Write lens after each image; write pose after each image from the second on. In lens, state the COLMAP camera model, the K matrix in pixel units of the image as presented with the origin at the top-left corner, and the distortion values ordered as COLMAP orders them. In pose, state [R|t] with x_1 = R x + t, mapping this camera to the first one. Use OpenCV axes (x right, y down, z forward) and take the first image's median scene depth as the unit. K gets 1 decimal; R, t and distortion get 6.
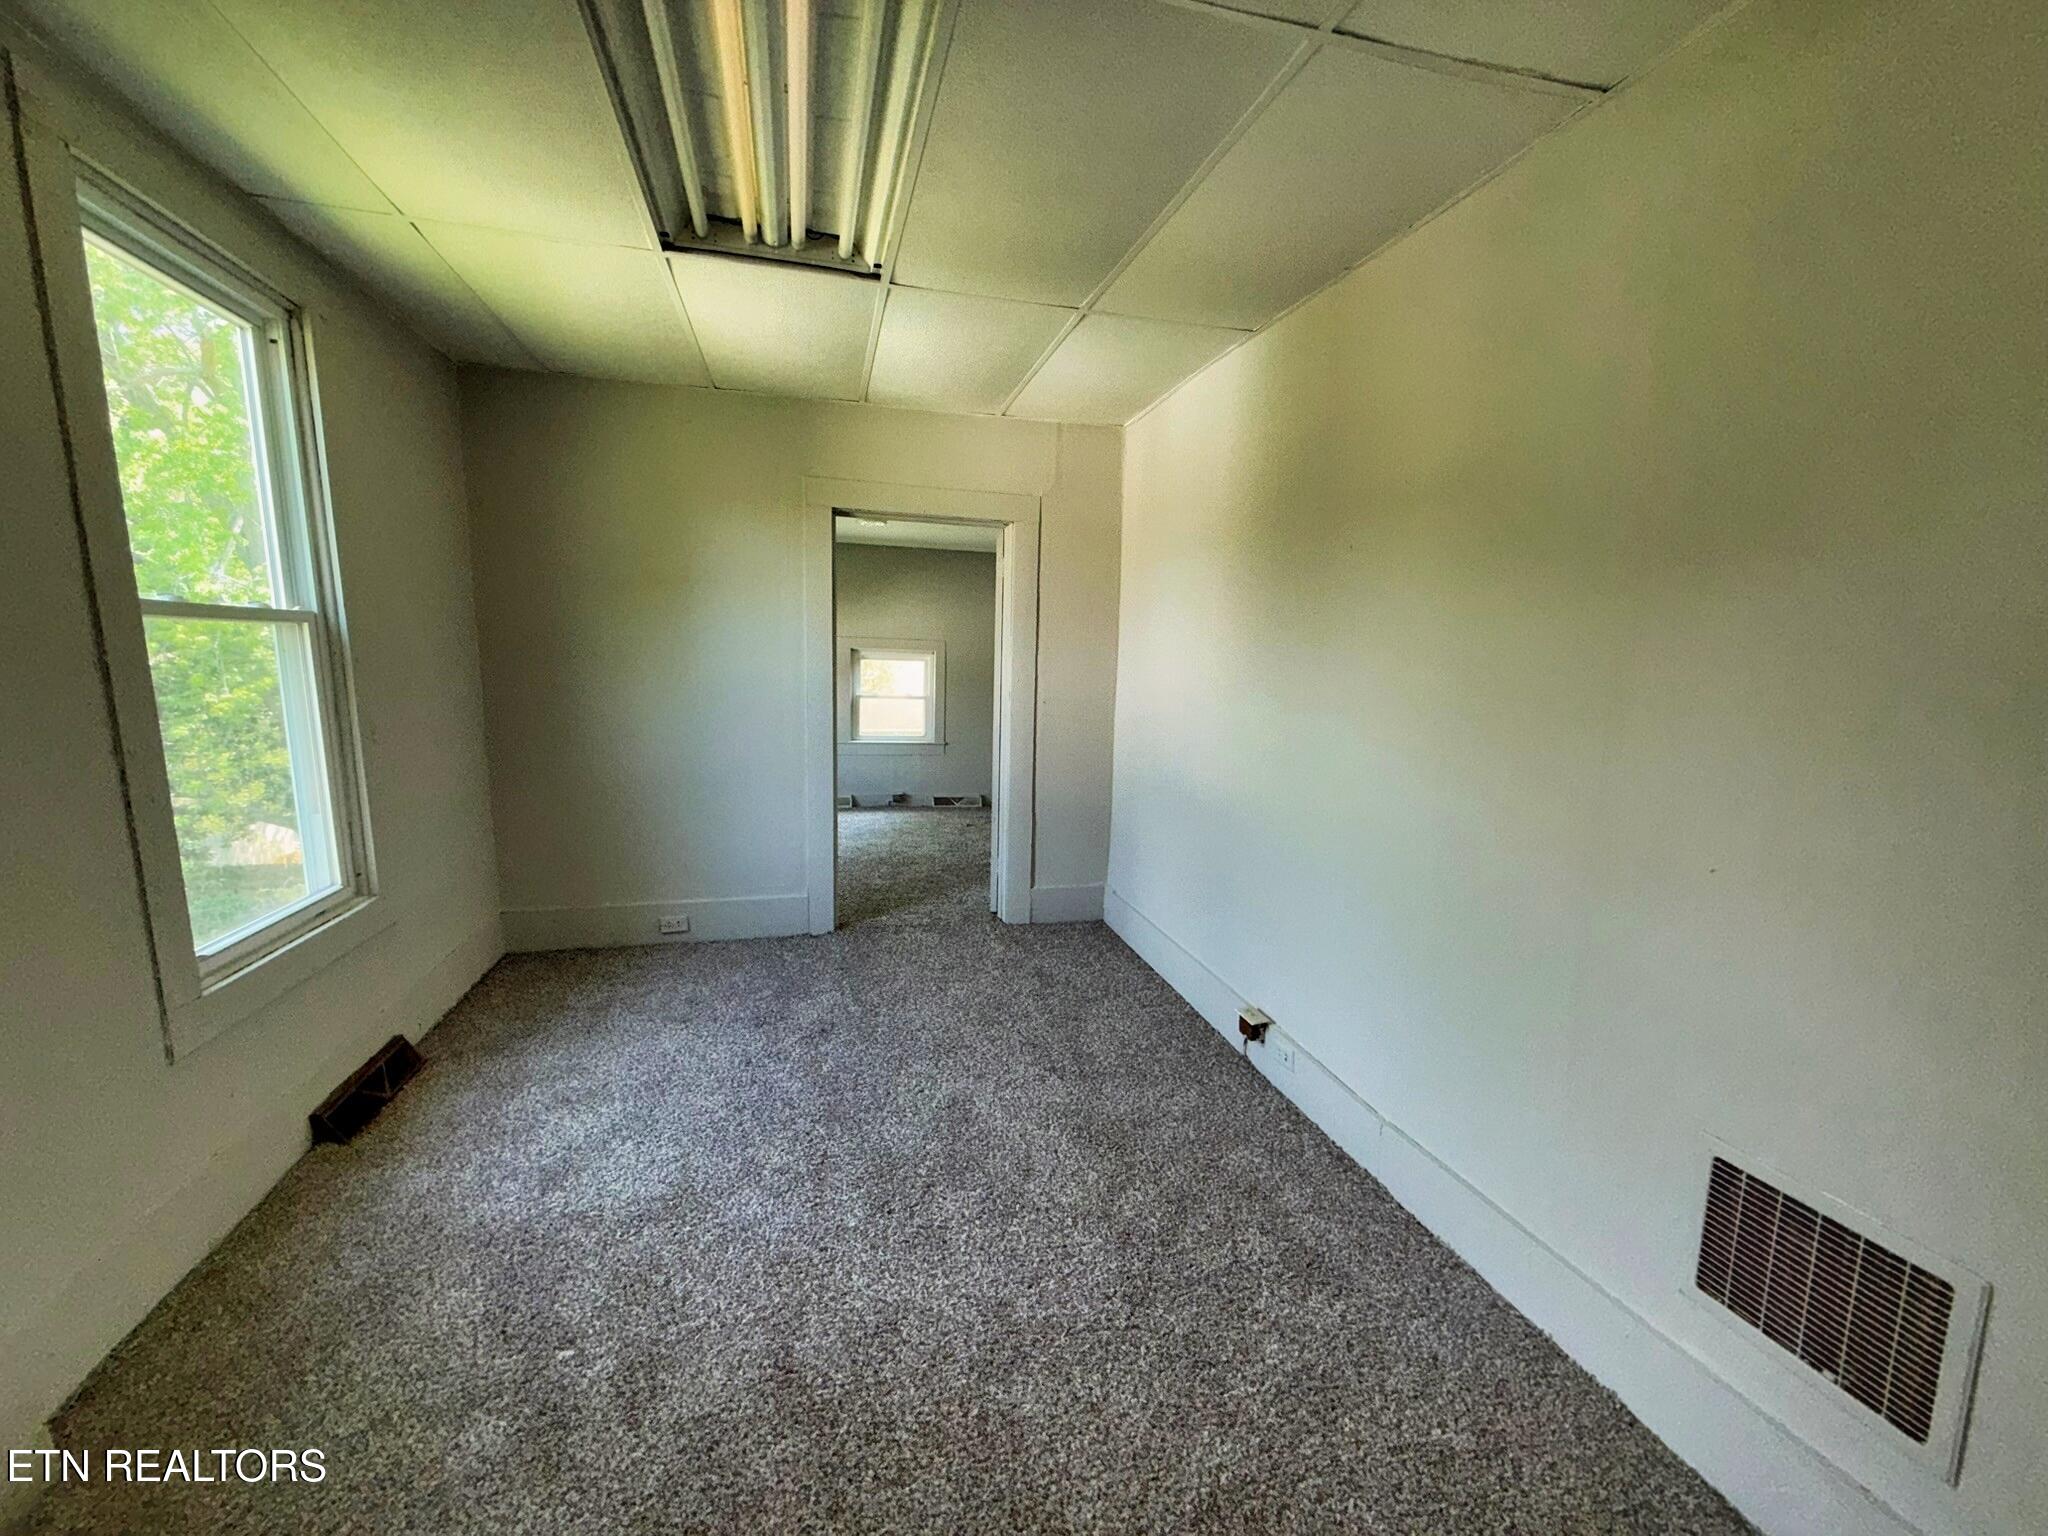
lens RADIAL K [[821.6, 0, 1020.6], [0, 821.6, 774.8], [0, 0, 1]] dist [0.000116, -0.000033]
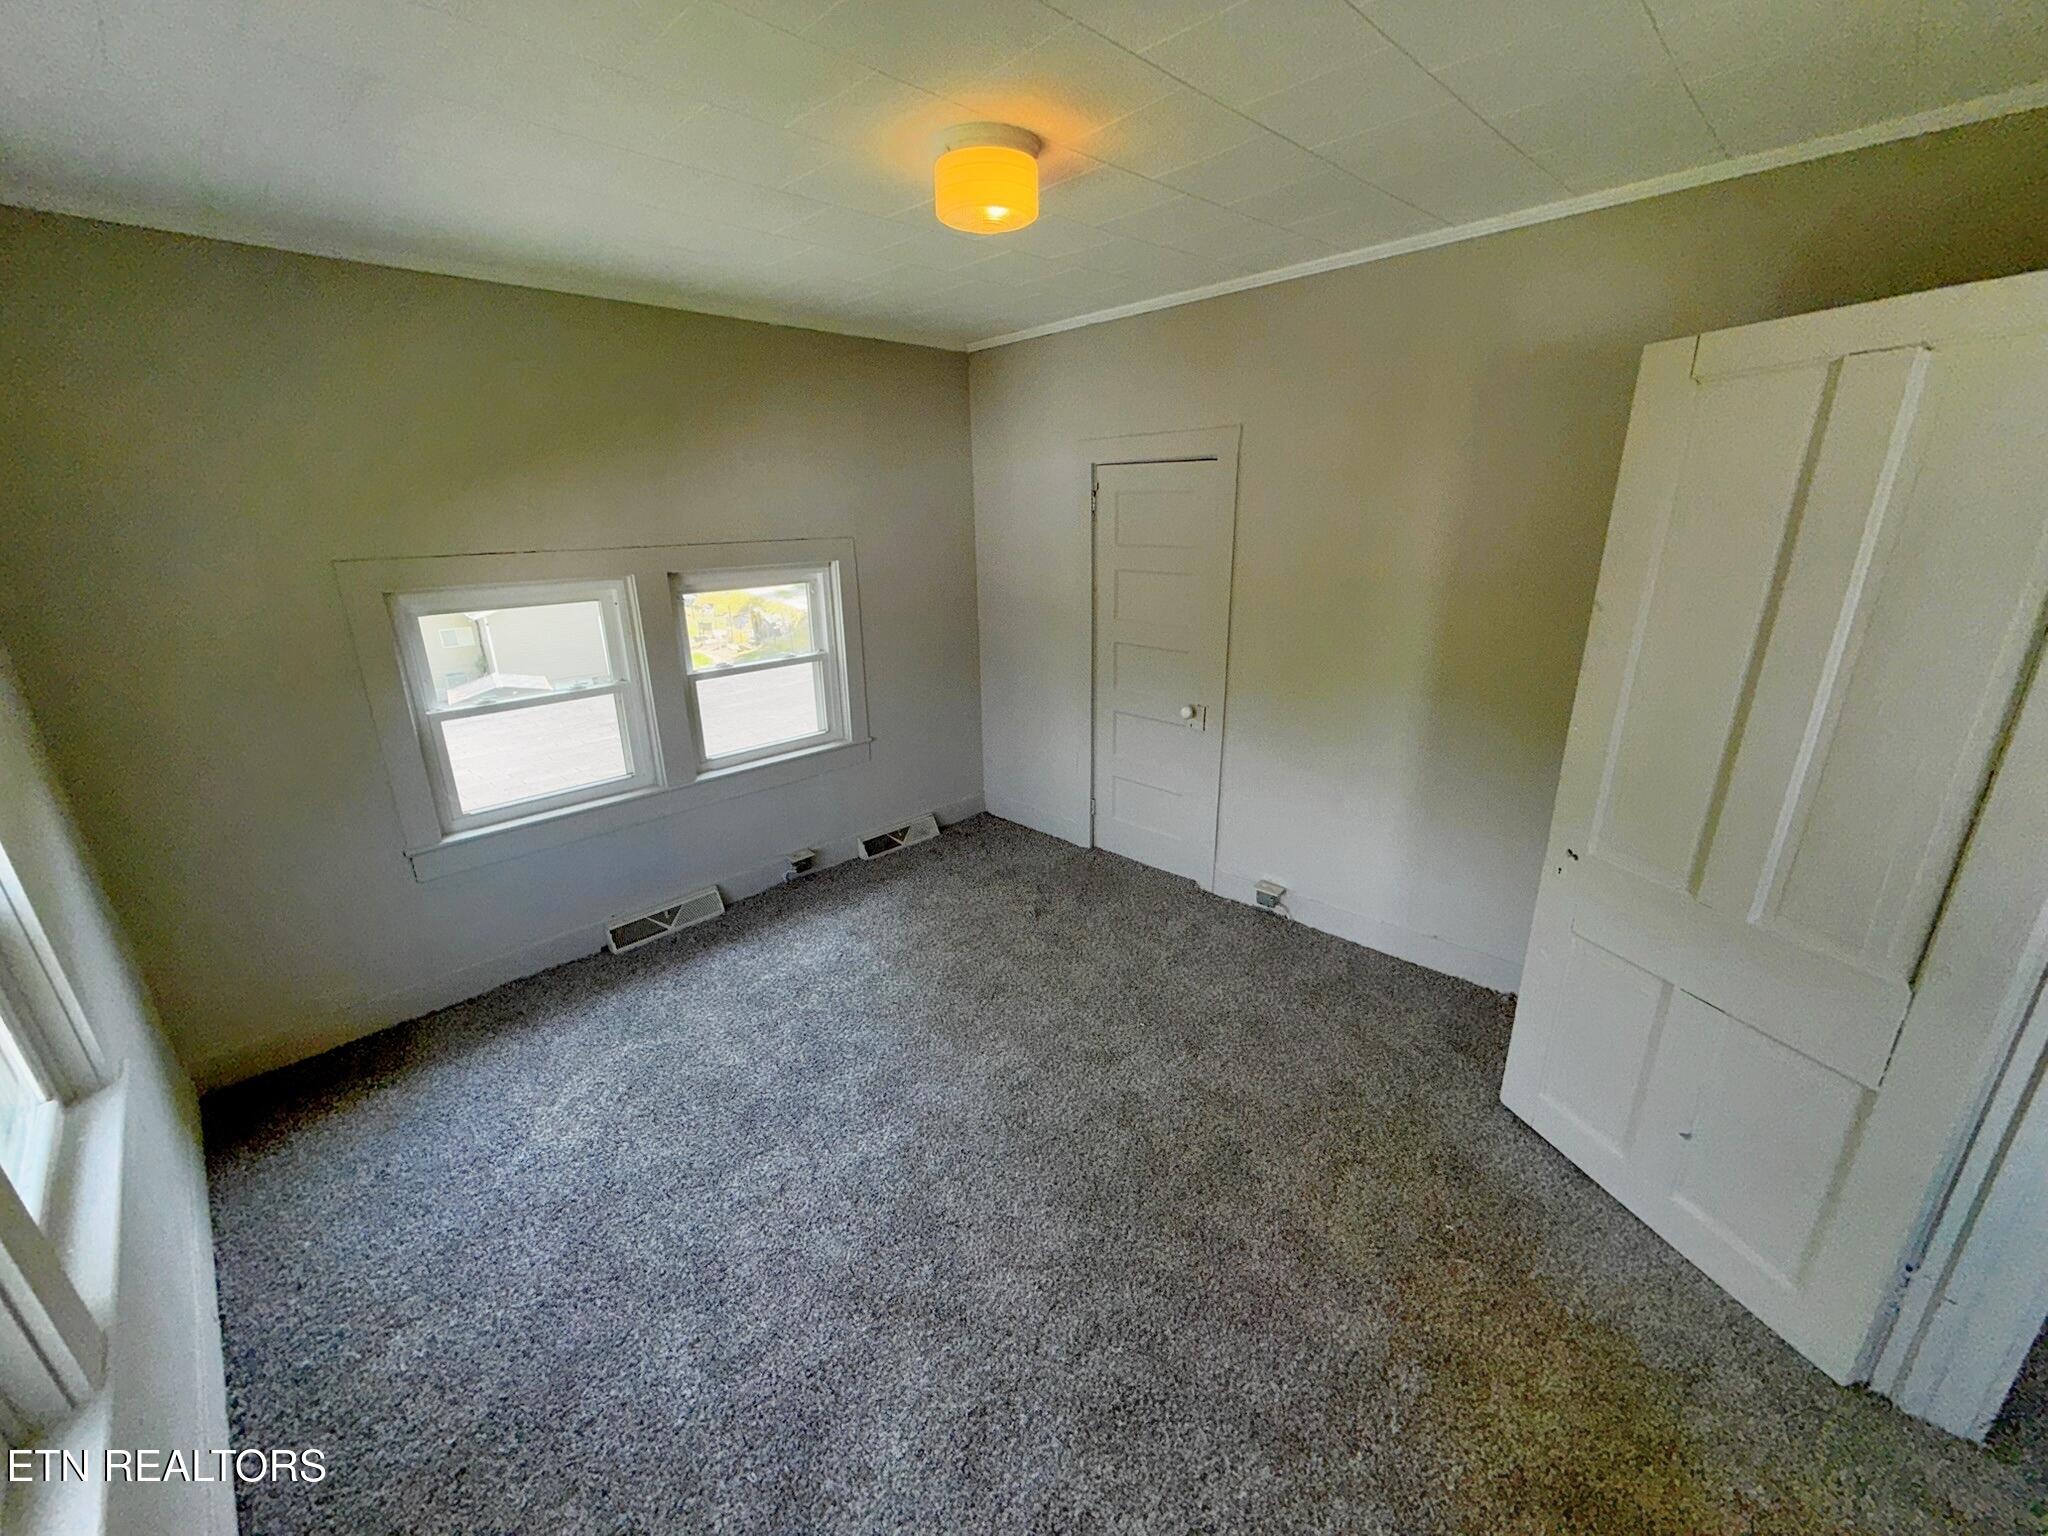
lens RADIAL K [[821.6, 0, 1029.5], [0, 821.6, 775.0], [0, 0, 1]] dist [0.000116, -0.000033]
pose [[0.859260, -0.206046, 0.468207, -0.262453], [0.115288, 0.969745, 0.215180, -0.120477], [-0.498379, -0.130917, 0.857018, 0.519652]]
